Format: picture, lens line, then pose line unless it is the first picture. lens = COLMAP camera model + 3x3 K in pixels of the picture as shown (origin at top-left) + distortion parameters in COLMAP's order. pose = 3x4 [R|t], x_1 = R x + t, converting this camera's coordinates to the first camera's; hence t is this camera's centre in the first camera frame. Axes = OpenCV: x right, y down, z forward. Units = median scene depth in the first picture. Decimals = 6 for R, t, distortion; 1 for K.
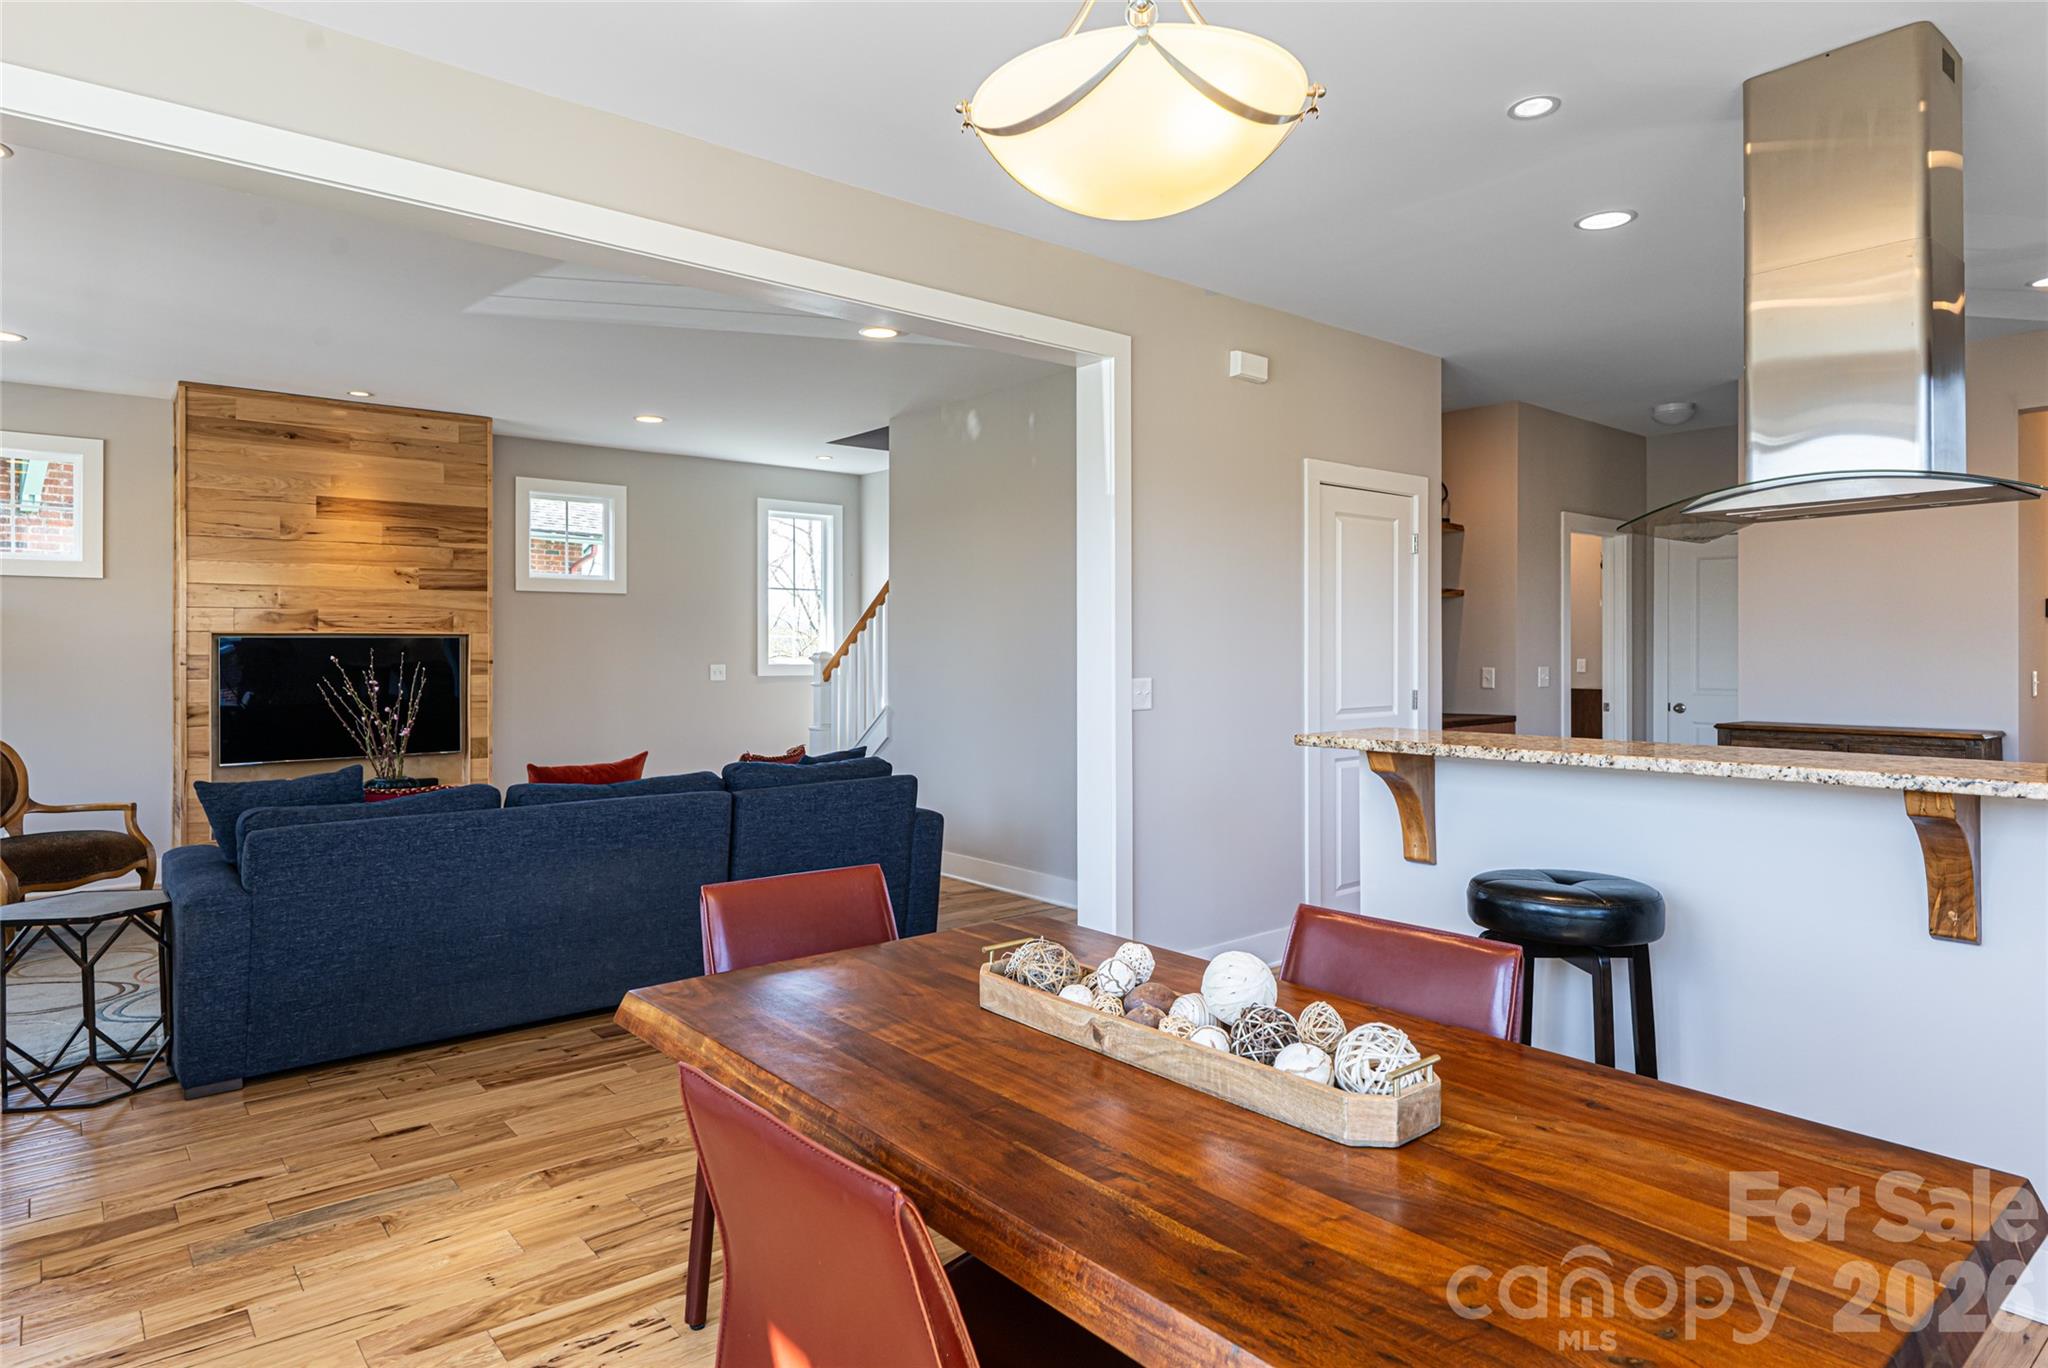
lens RADIAL K [[1146.3, 0, 969.4], [0, 1146.3, 643.0], [0, 0, 1]] dist [-0.000224, -0.000321]
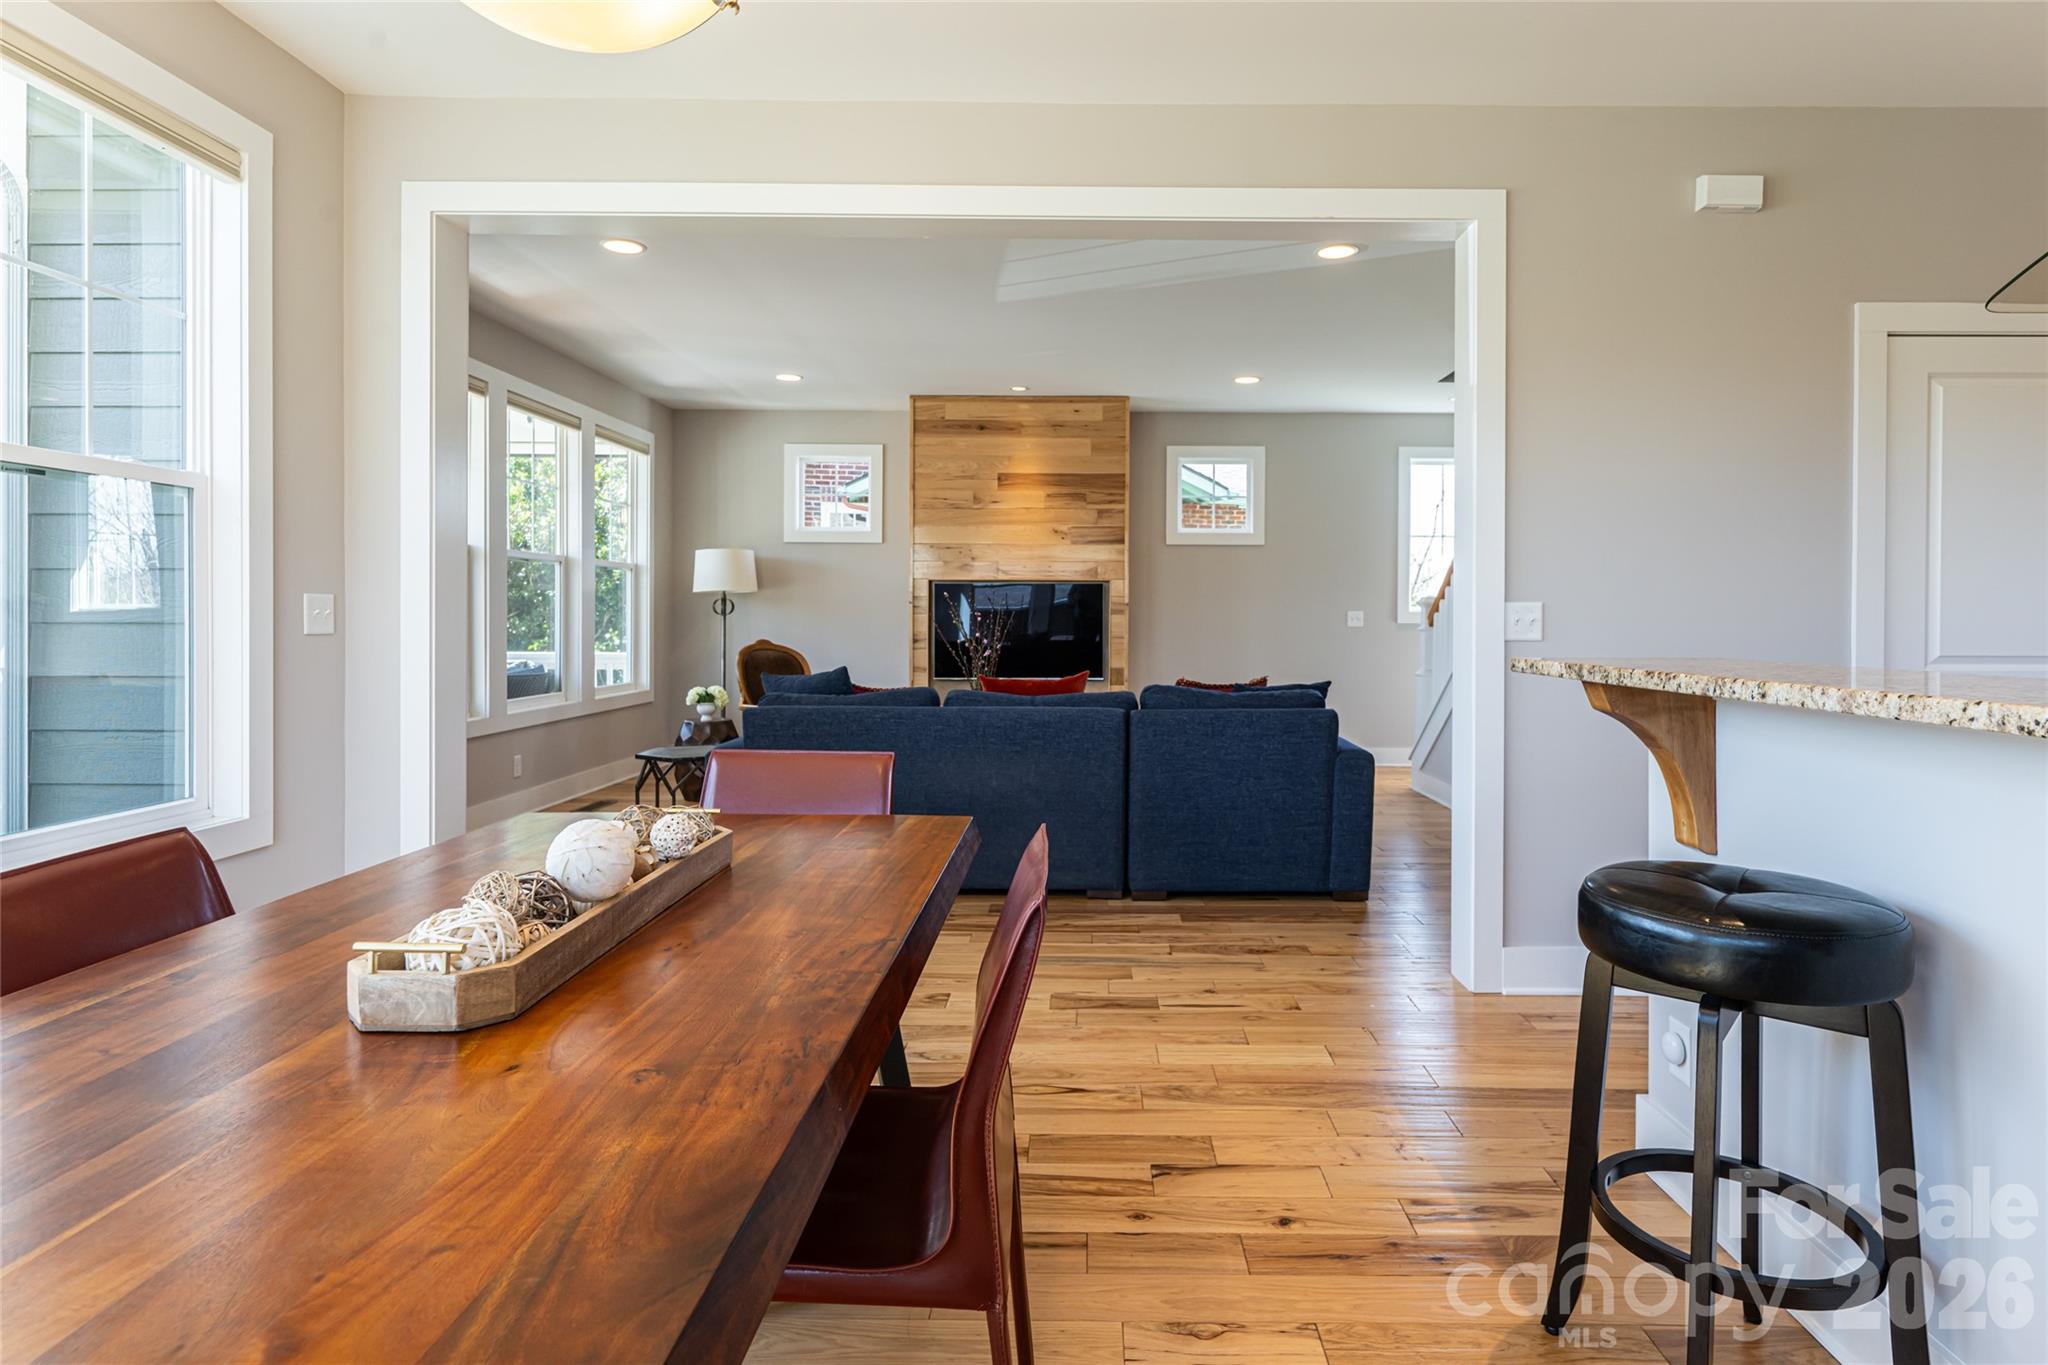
lens RADIAL K [[1063.2, 0, 1104.8], [0, 1063.2, 623.0], [0, 0, 1]] dist [0.000170, -0.000606]
pose [[0.781269, 0.009877, -0.624116, 0.265614], [-0.004153, 0.999935, 0.010626, 0.026136], [0.624180, -0.005710, 0.781259, 0.144750]]
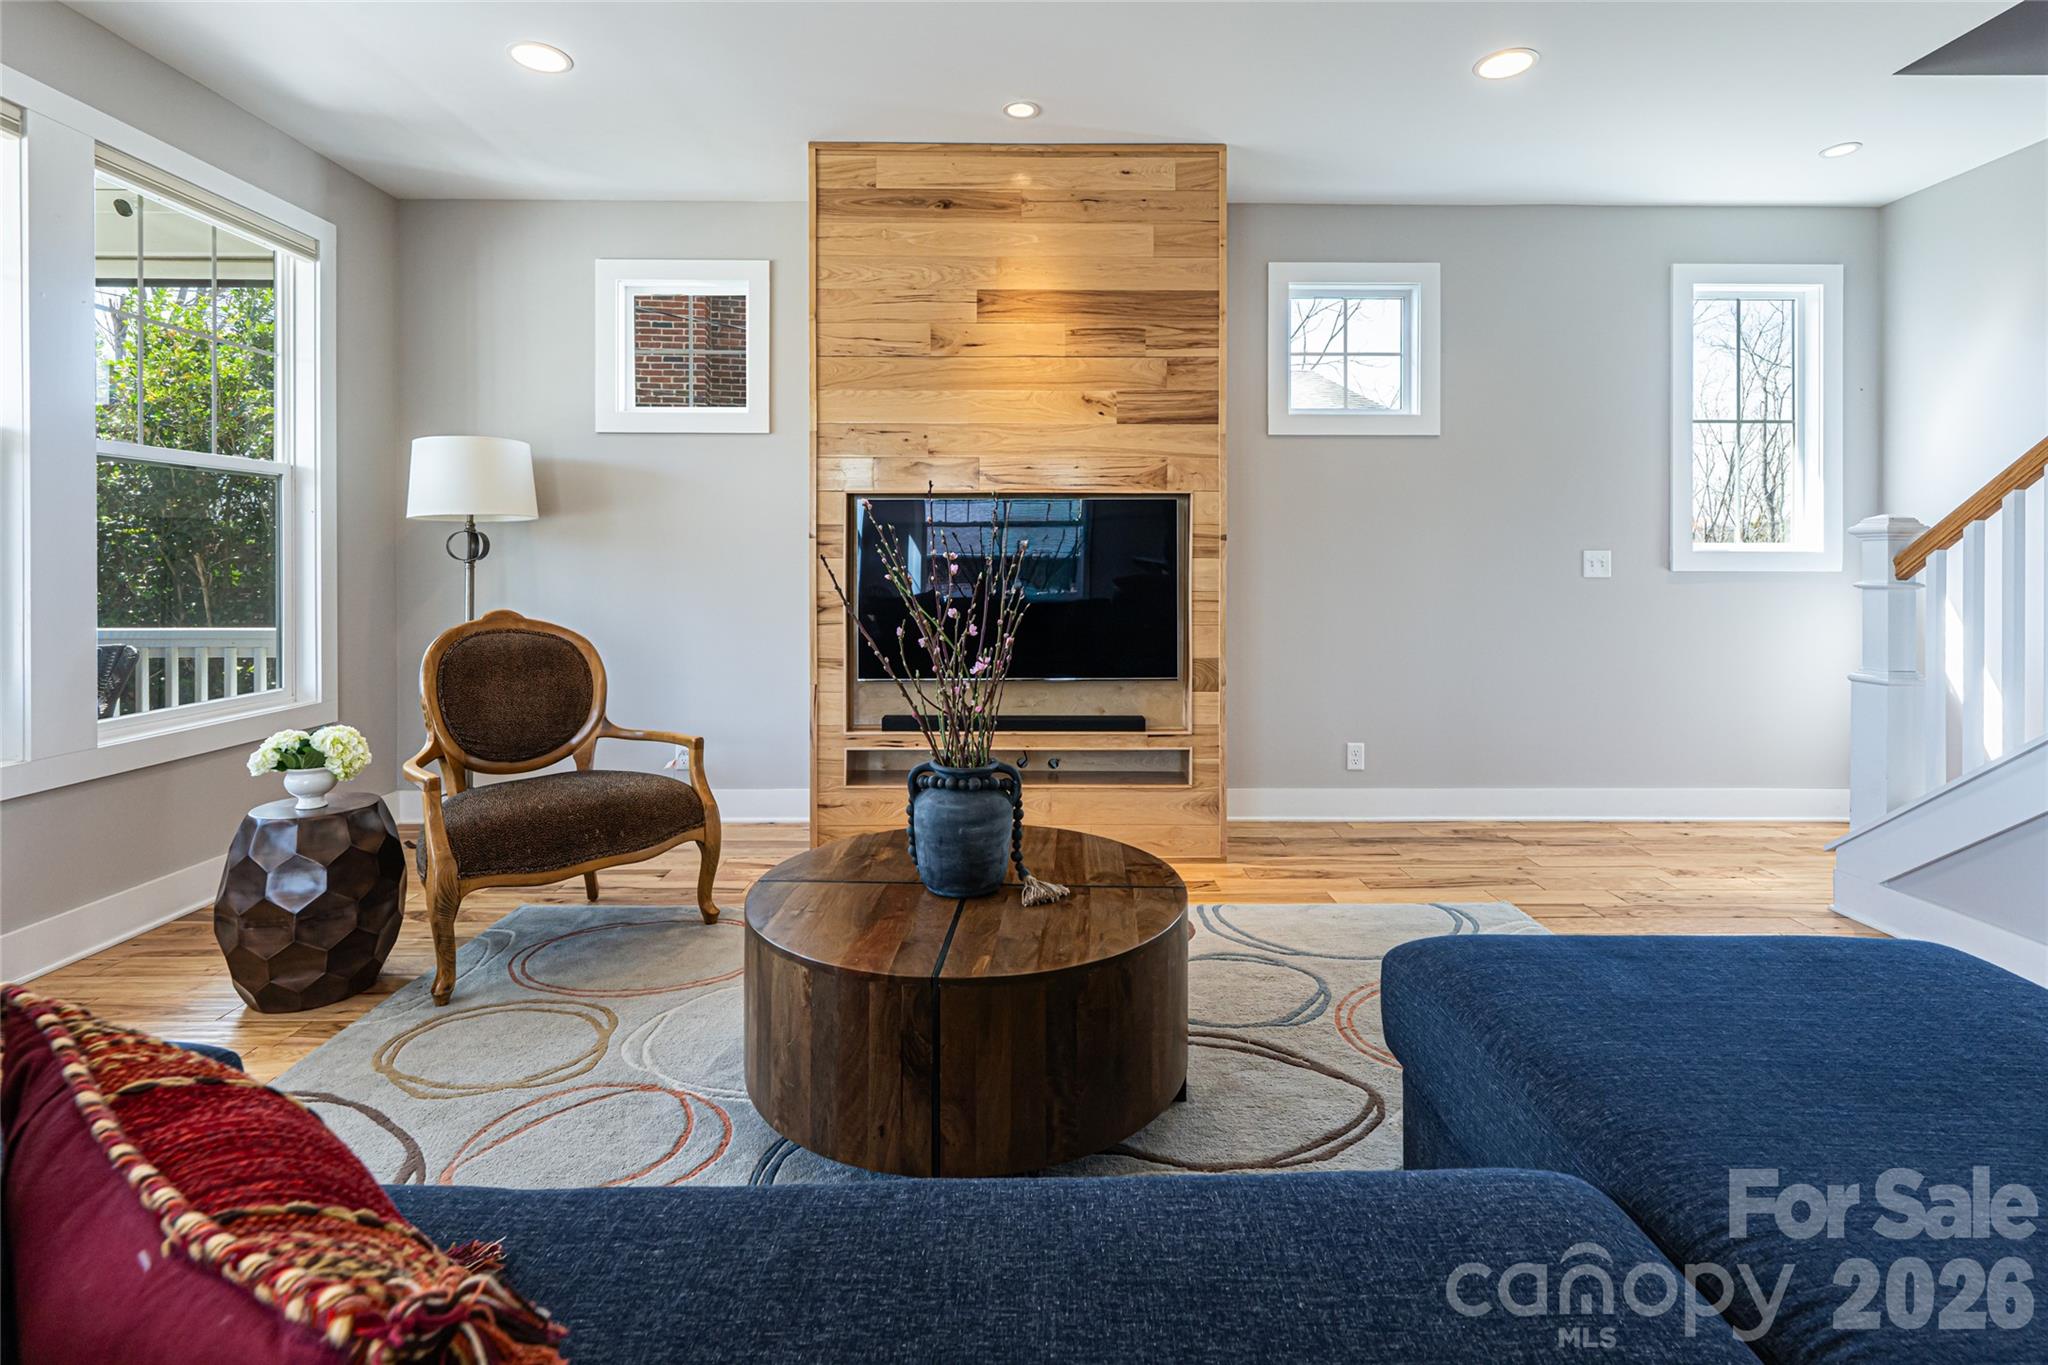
lens RADIAL K [[891.8, 0, 1049.0], [0, 891.8, 563.5], [0, 0, 1]] dist [0.003900, 0.000309]
pose [[0.794160, 0.001821, -0.607706, -0.215565], [0.000878, 0.999991, 0.004144, 0.030669], [0.607708, -0.003825, 0.794151, 0.605123]]
